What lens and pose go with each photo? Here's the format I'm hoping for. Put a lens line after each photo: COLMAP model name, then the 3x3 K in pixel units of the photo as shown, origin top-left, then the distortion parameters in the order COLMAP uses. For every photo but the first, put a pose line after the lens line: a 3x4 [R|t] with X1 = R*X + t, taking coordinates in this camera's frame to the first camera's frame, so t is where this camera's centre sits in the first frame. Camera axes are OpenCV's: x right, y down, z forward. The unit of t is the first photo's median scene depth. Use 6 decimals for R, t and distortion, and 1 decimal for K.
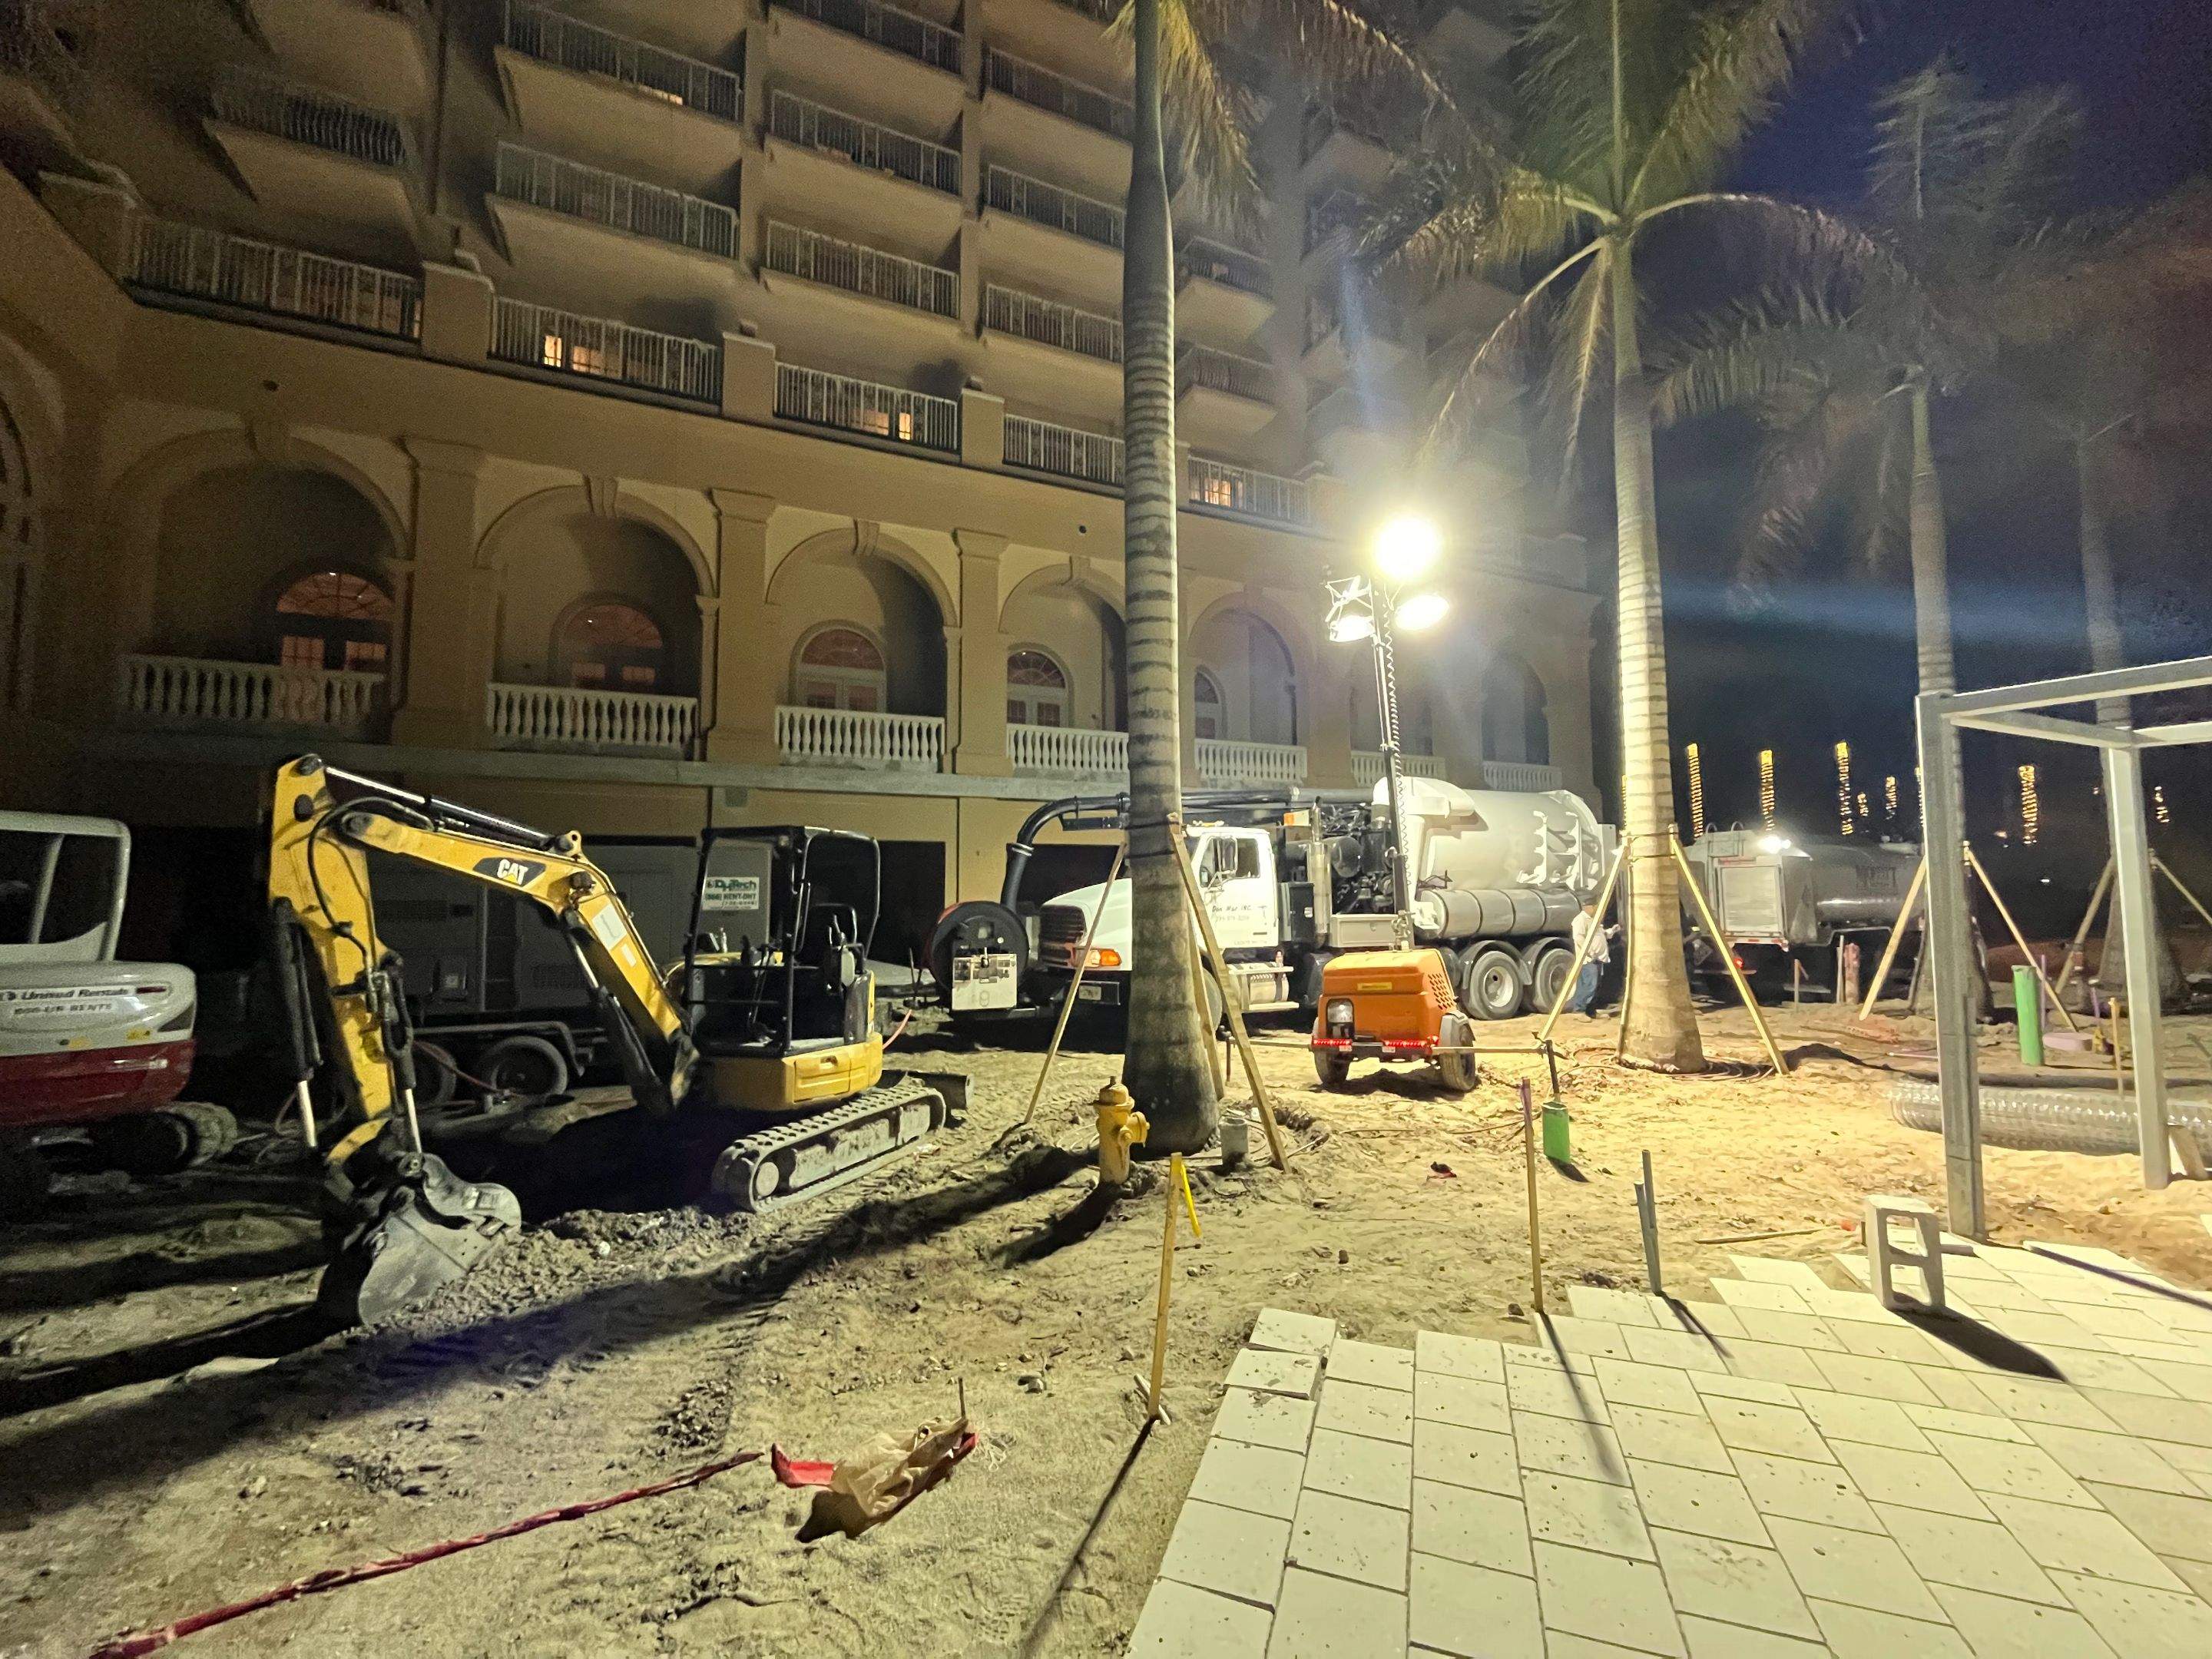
lens RADIAL K [[891.4, 0, 1105.8], [0, 891.4, 826.8], [0, 0, 1]] dist [-0.004190, 0.000301]
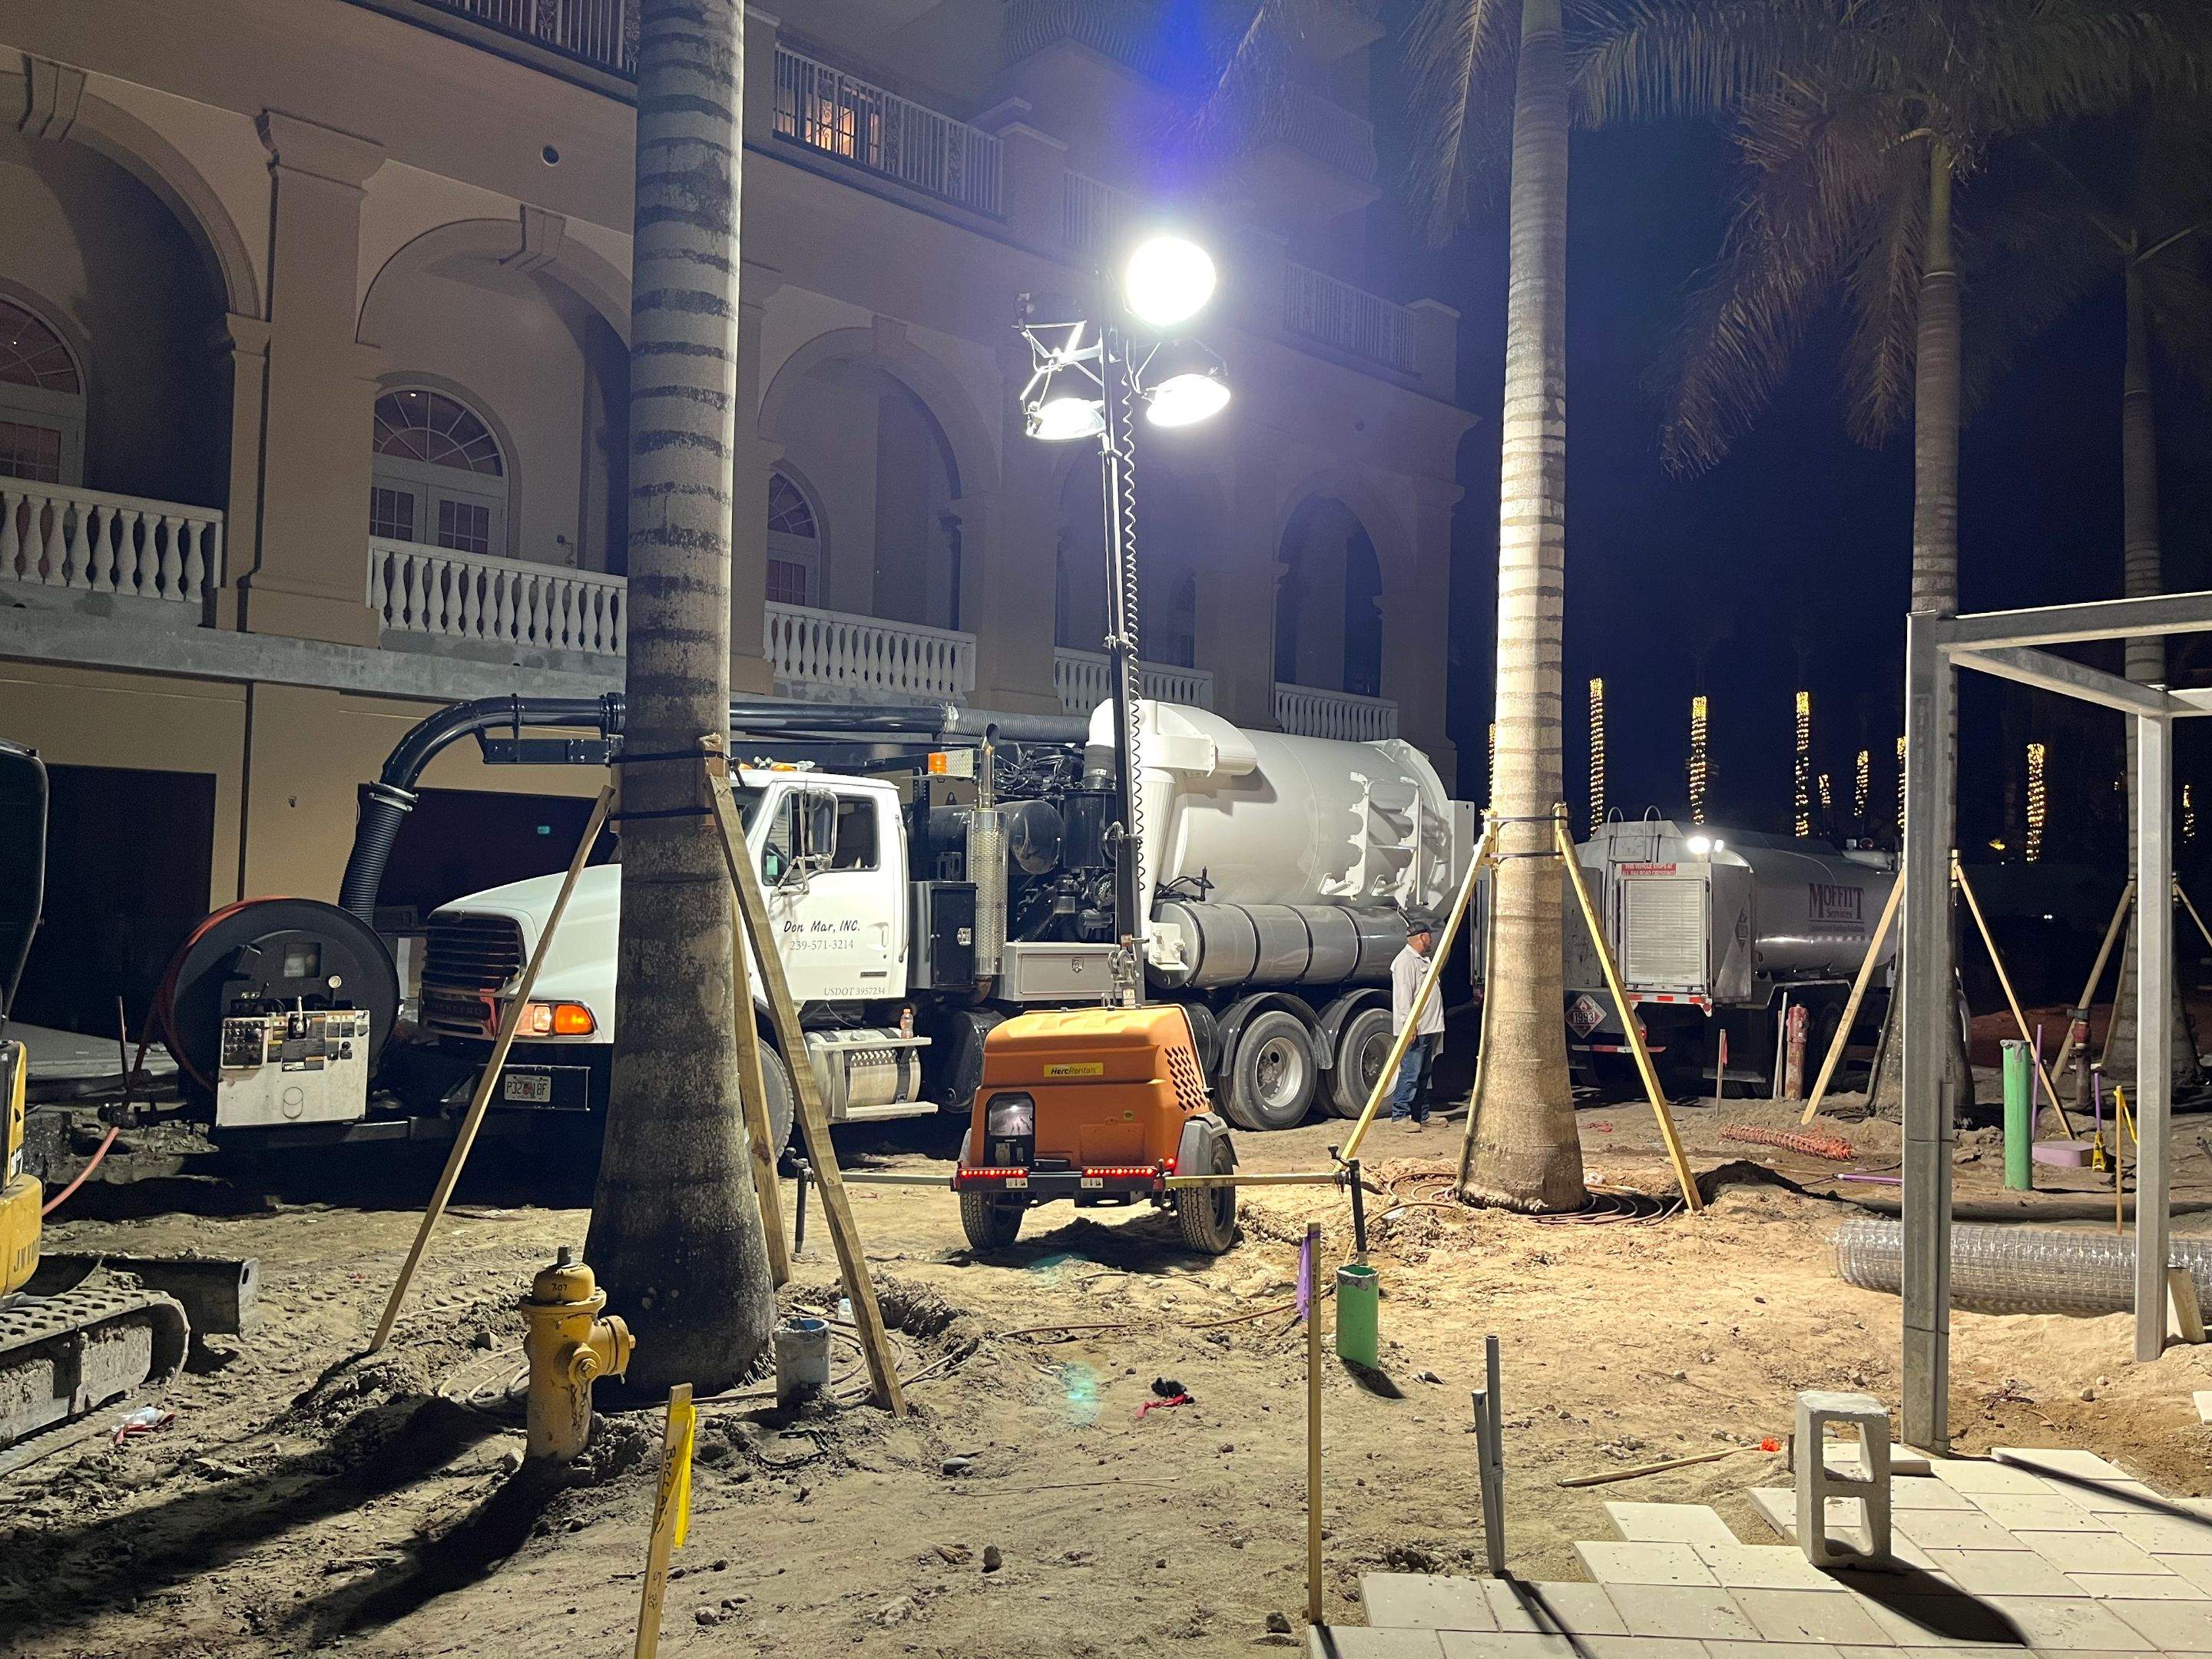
lens RADIAL K [[1673.9, 0, 1111.5], [0, 1673.9, 830.3], [0, 0, 1]] dist [0.069987, -0.094230]
pose [[0.952294, 0.040245, 0.302517, 0.002735], [-0.049513, 0.998508, 0.023028, 0.004699], [-0.301138, -0.036908, 0.952866, 0.003527]]
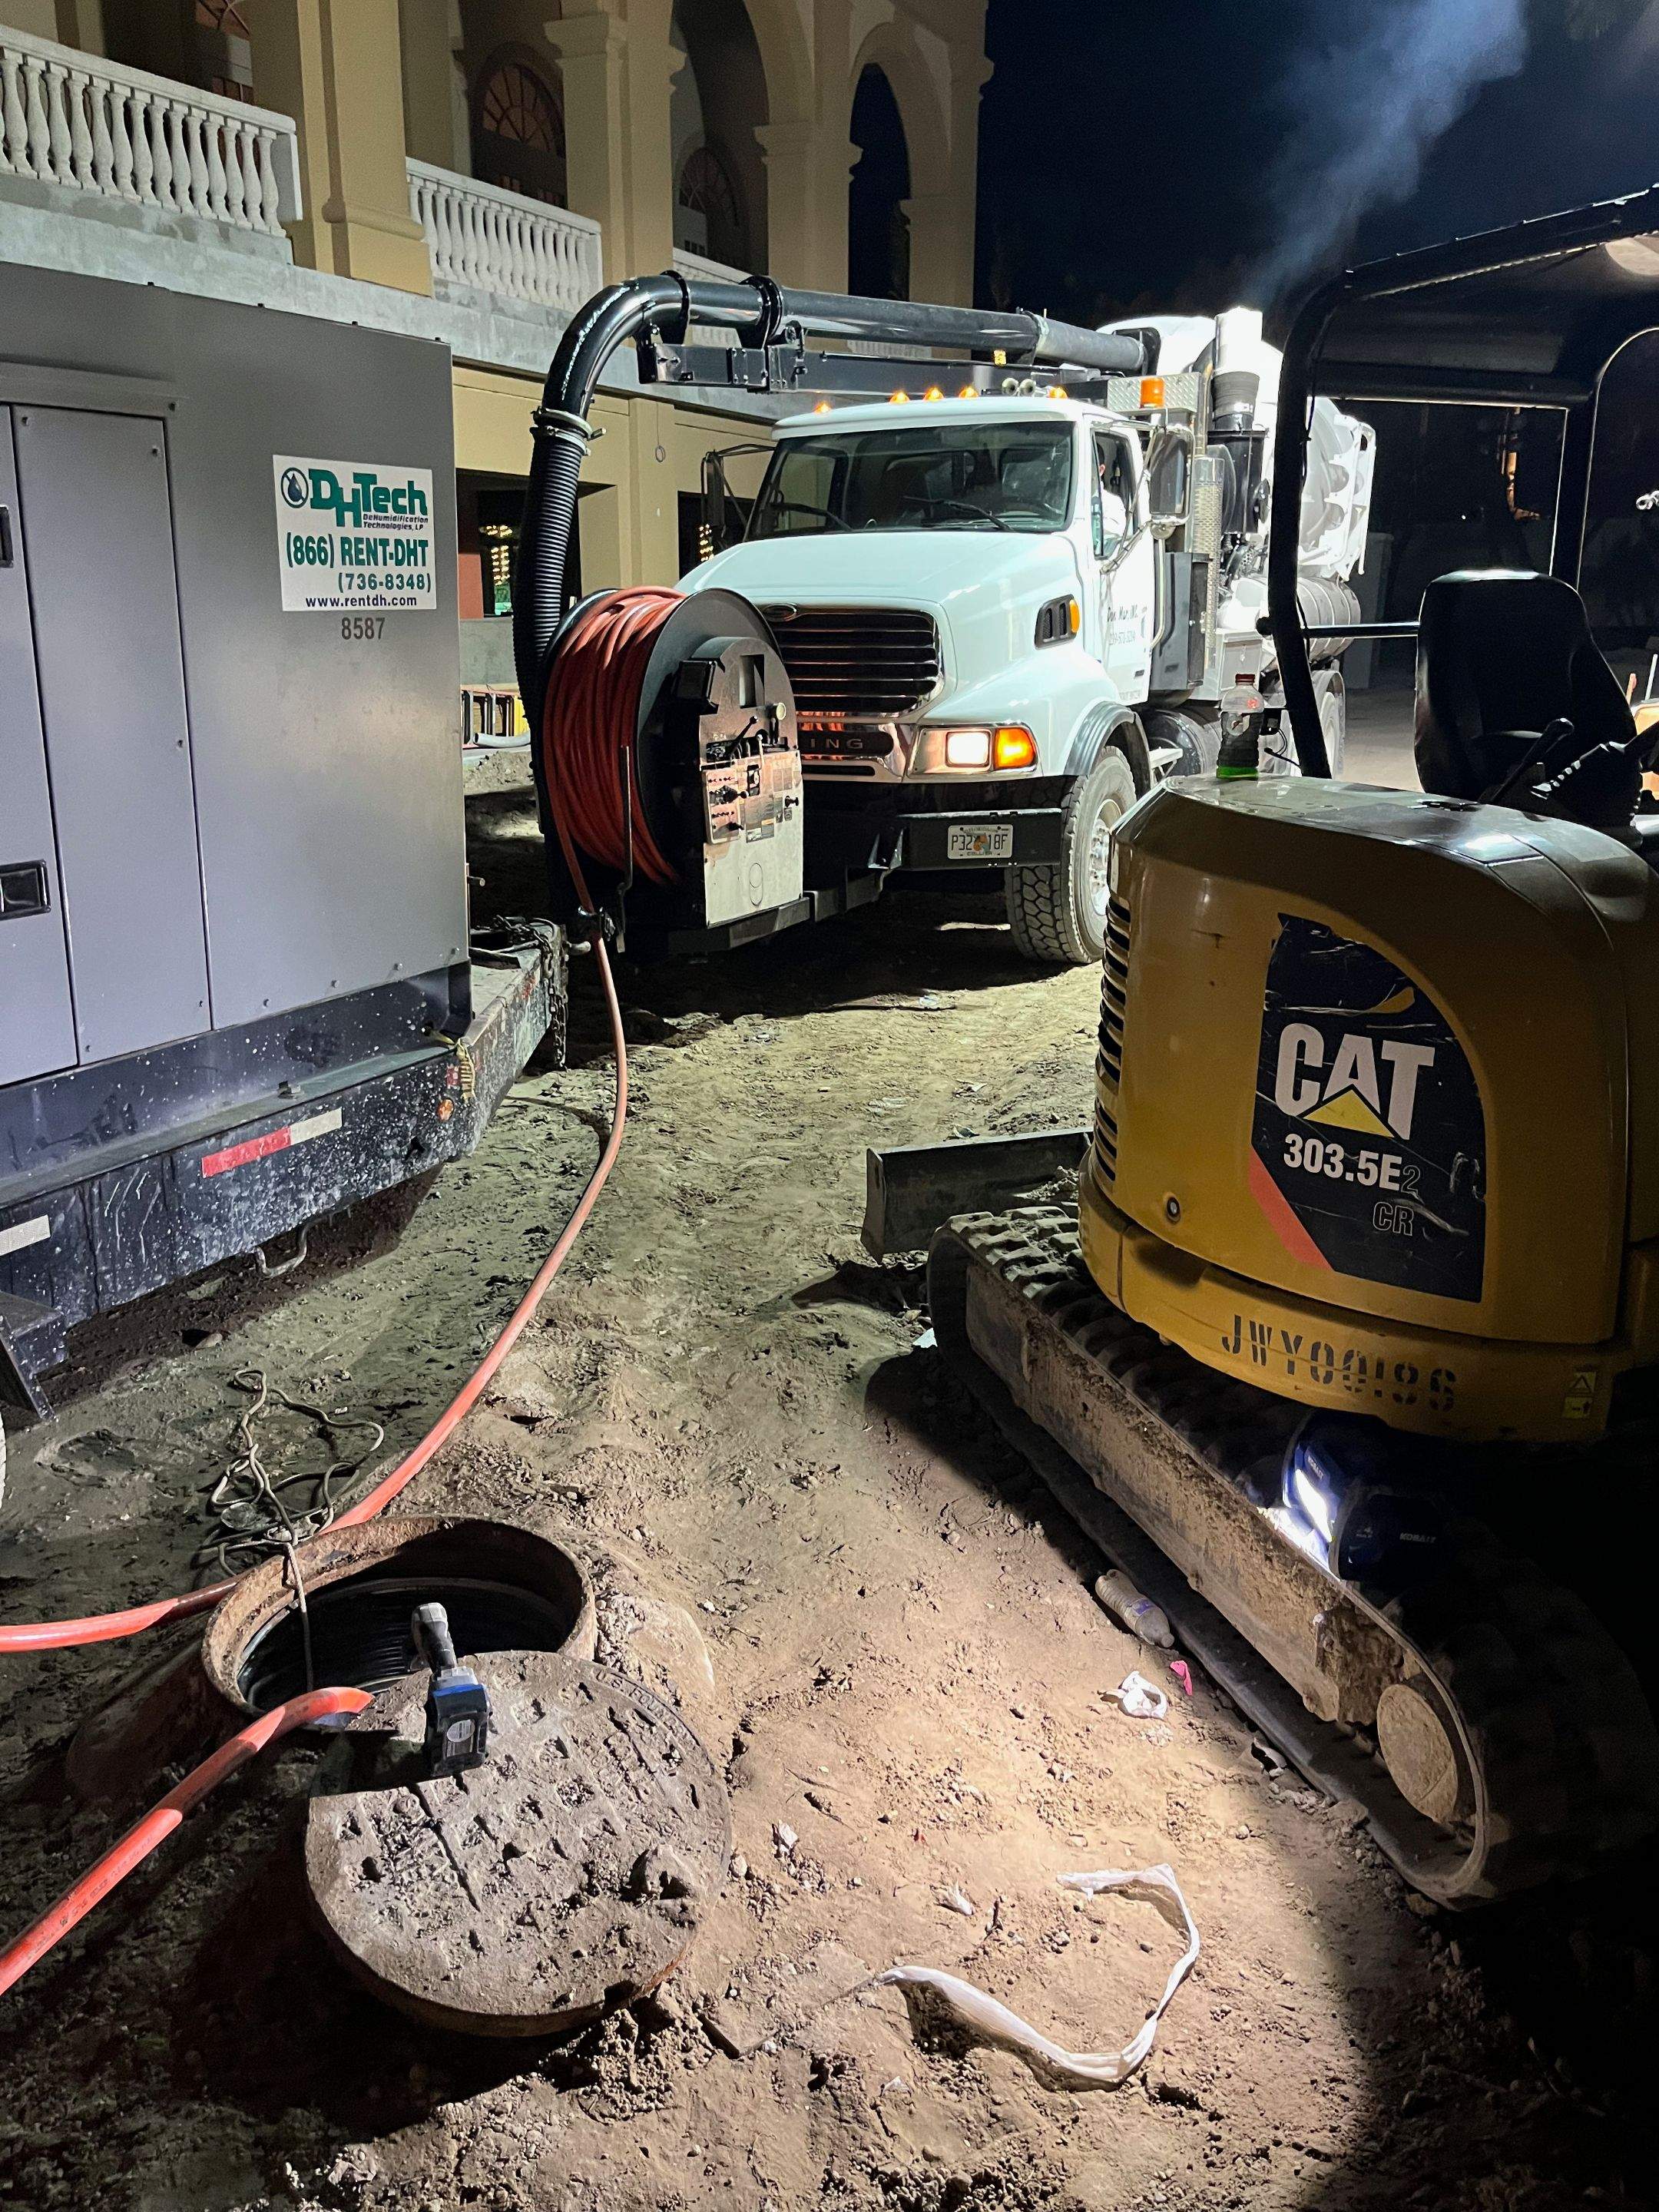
lens RADIAL K [[1673.9, 0, 826.9], [0, 1673.9, 1134.3], [0, 0, 1]] dist [0.069987, -0.094230]
pose [[0.768621, -0.190635, 0.610639, -0.712171], [-0.048463, 0.934468, 0.352733, 0.067295], [-0.637866, -0.300711, 0.709013, 0.642716]]
